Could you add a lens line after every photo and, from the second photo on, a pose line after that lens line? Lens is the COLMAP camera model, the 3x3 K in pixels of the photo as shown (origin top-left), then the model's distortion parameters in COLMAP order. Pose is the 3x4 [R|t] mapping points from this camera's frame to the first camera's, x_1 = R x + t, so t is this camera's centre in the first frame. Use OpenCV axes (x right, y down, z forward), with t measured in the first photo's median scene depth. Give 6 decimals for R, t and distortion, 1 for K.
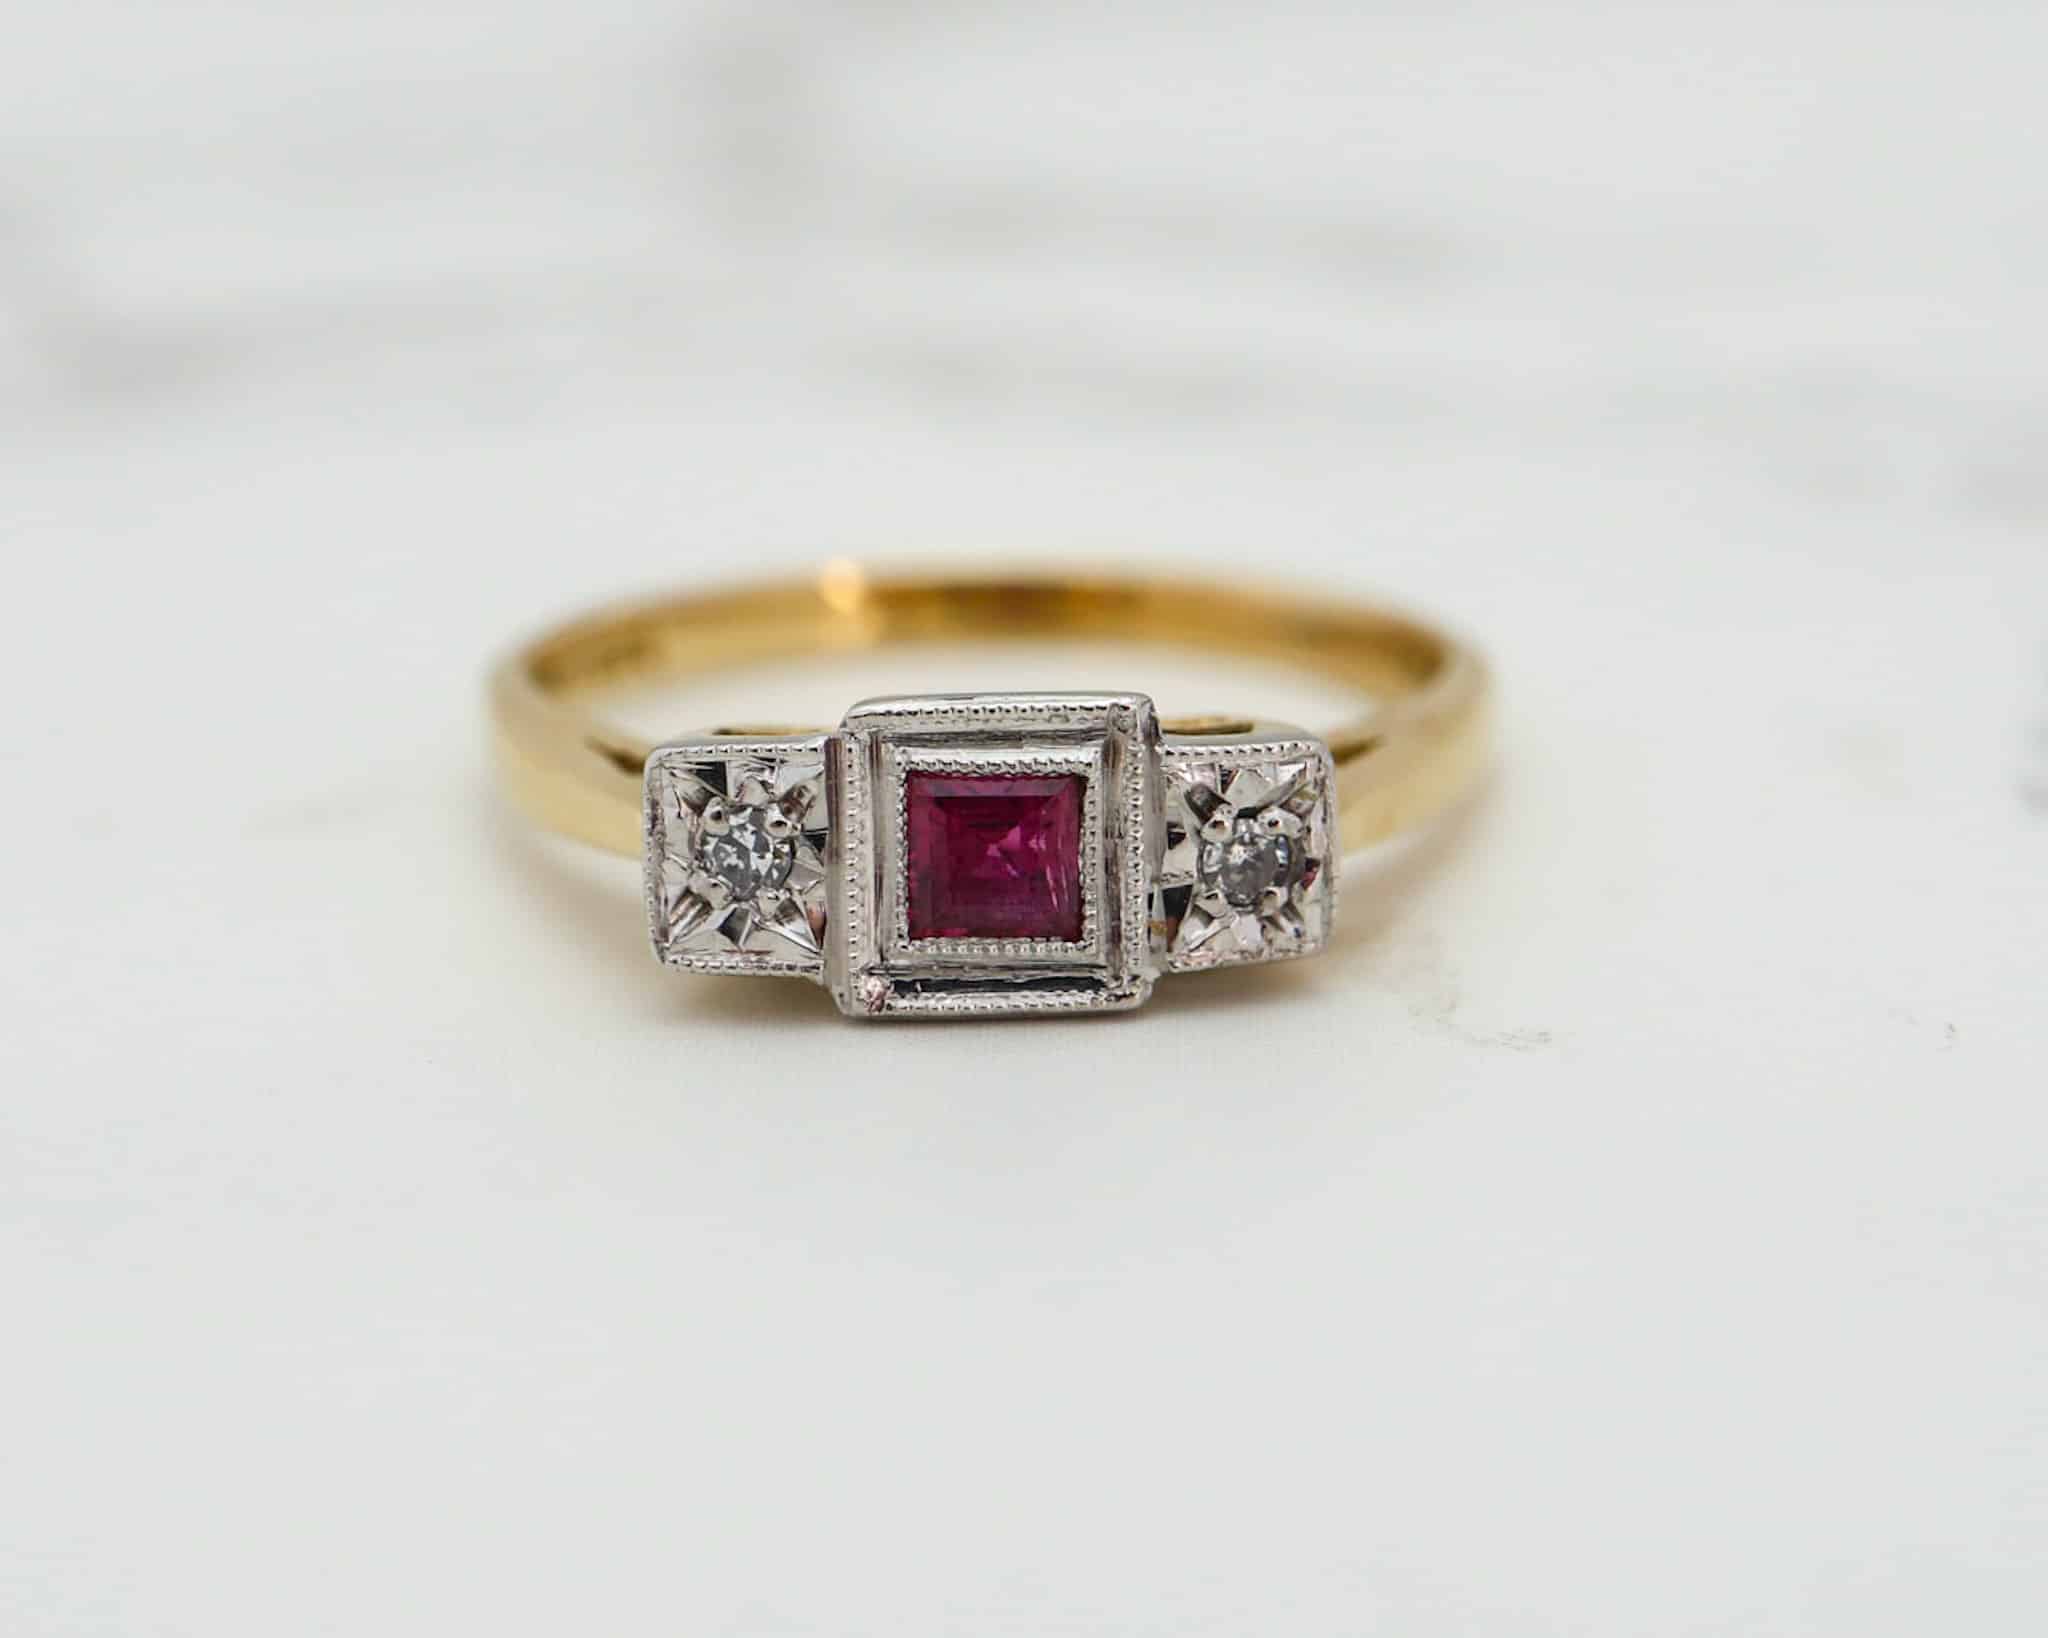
lens RADIAL K [[2747.9, 0, 1032.9], [0, 2747.9, 814.0], [0, 0, 1]] dist [0.042570, 0.000000]
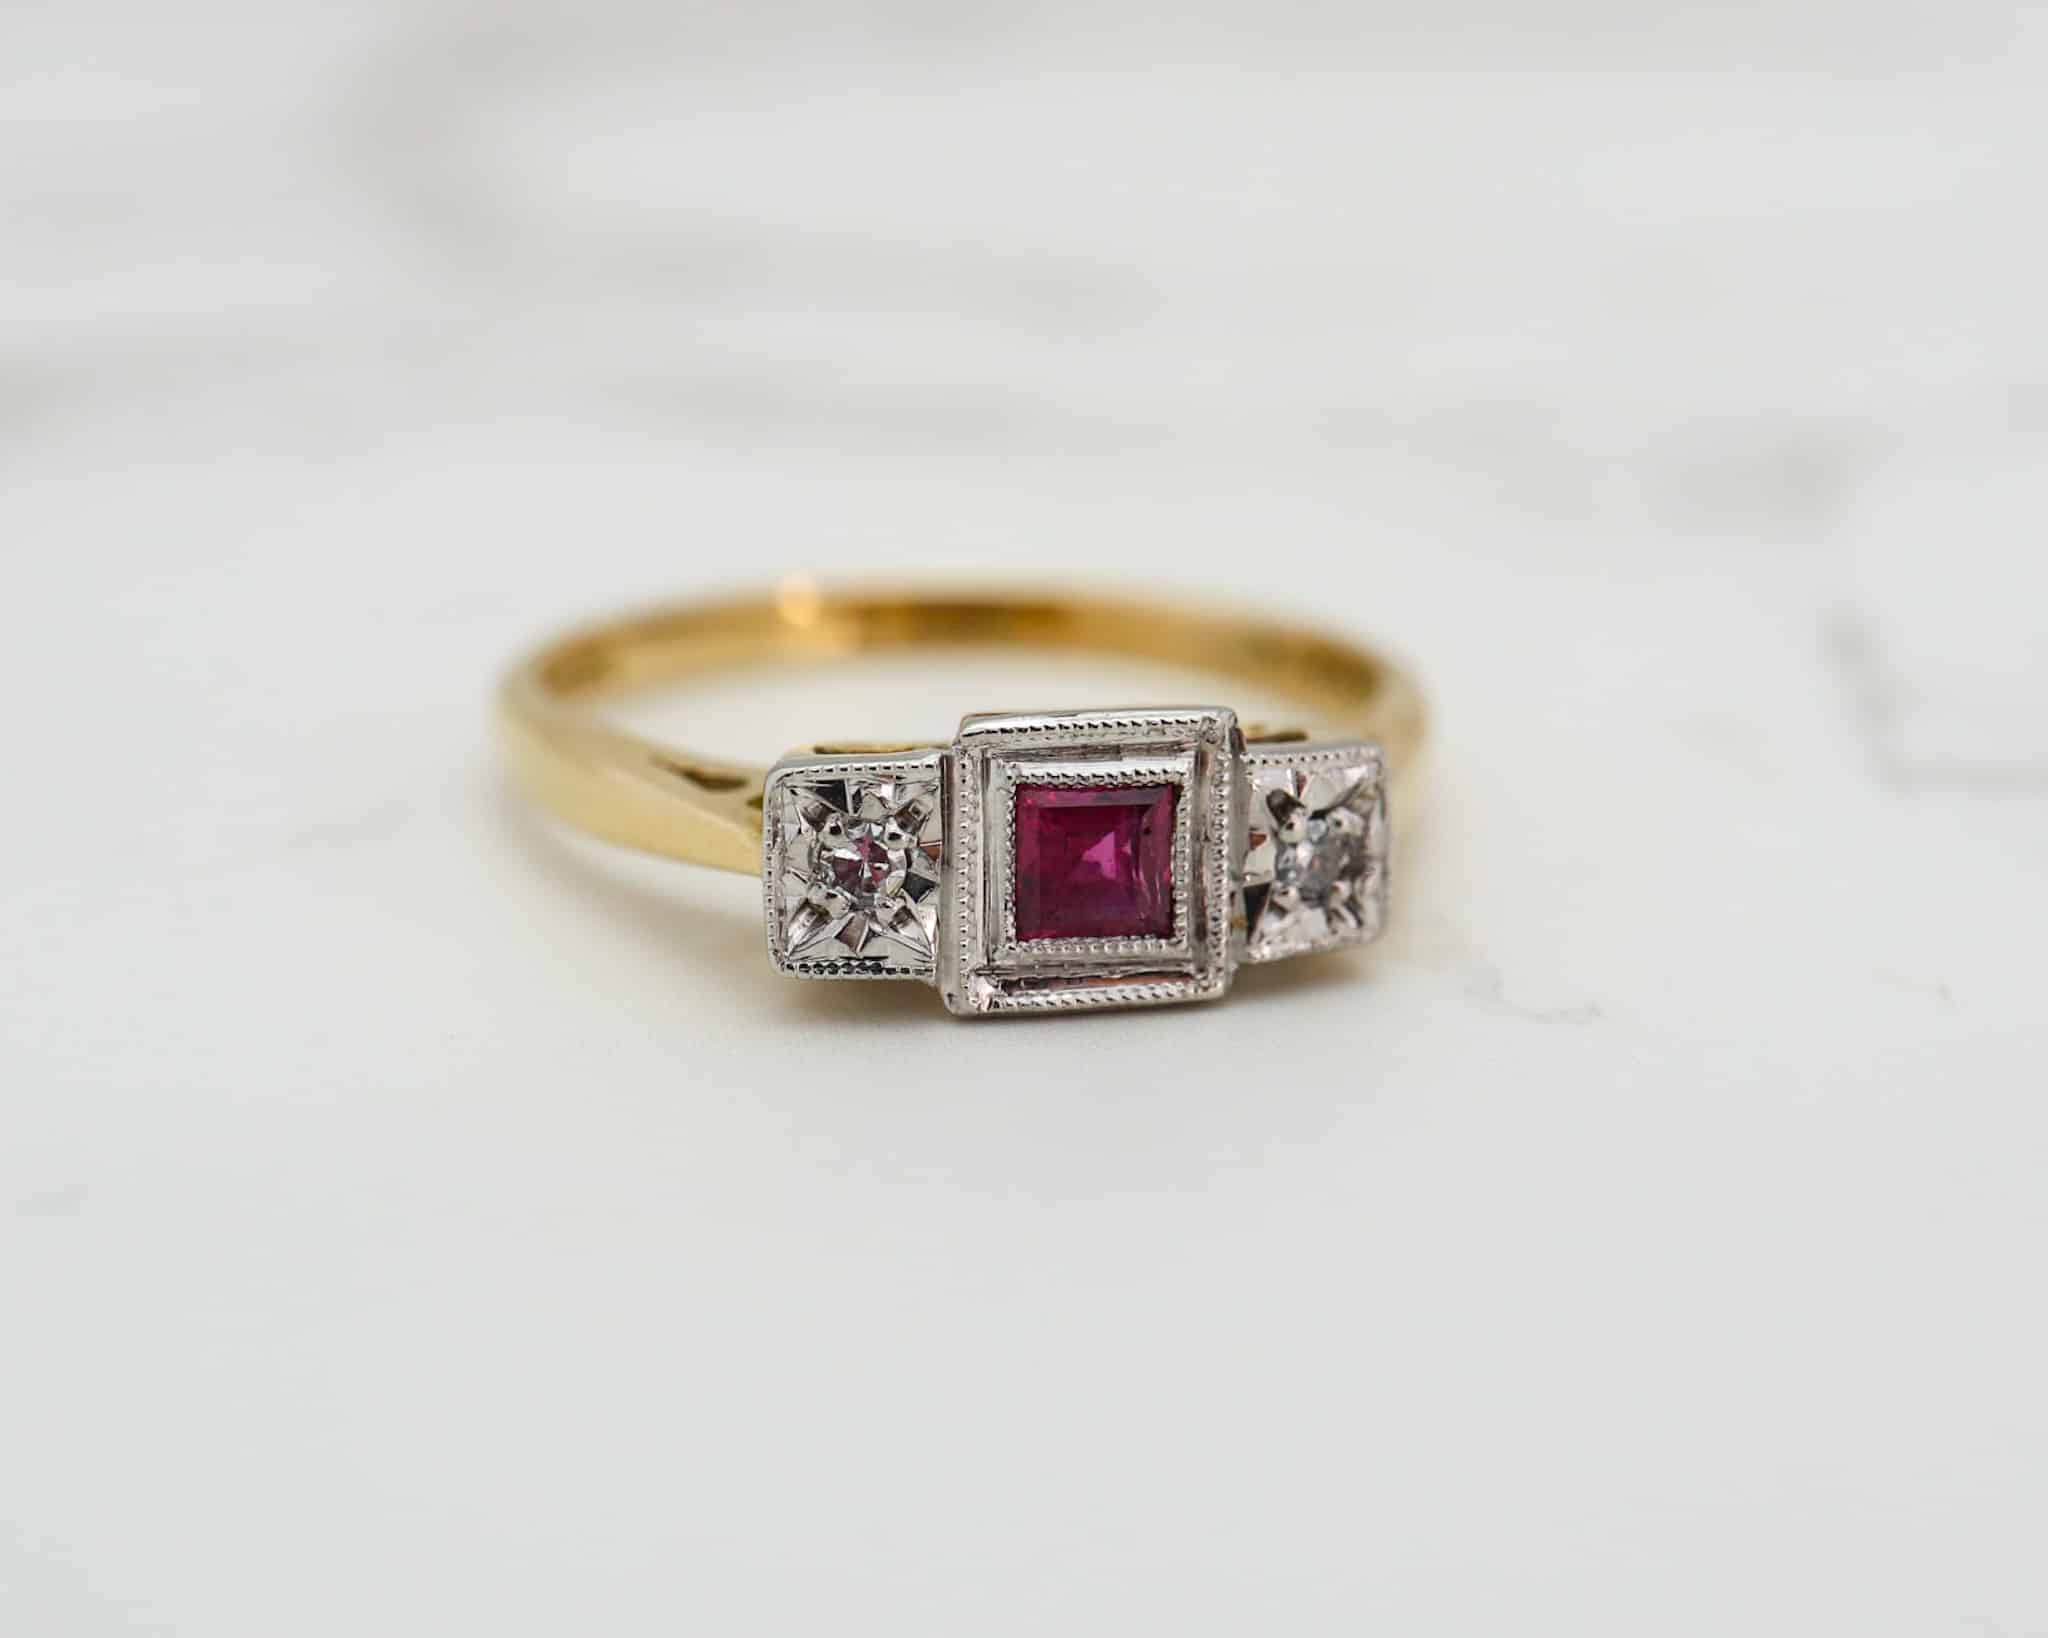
lens RADIAL K [[2747.9, 0, 1018.2], [0, 2747.9, 827.6], [0, 0, 1]] dist [0.042570, 0.000000]
pose [[0.989242, -0.026620, 0.143843, -0.196682], [0.025268, 0.999618, 0.011221, -0.010566], [-0.144087, -0.007465, 0.989537, -0.058913]]
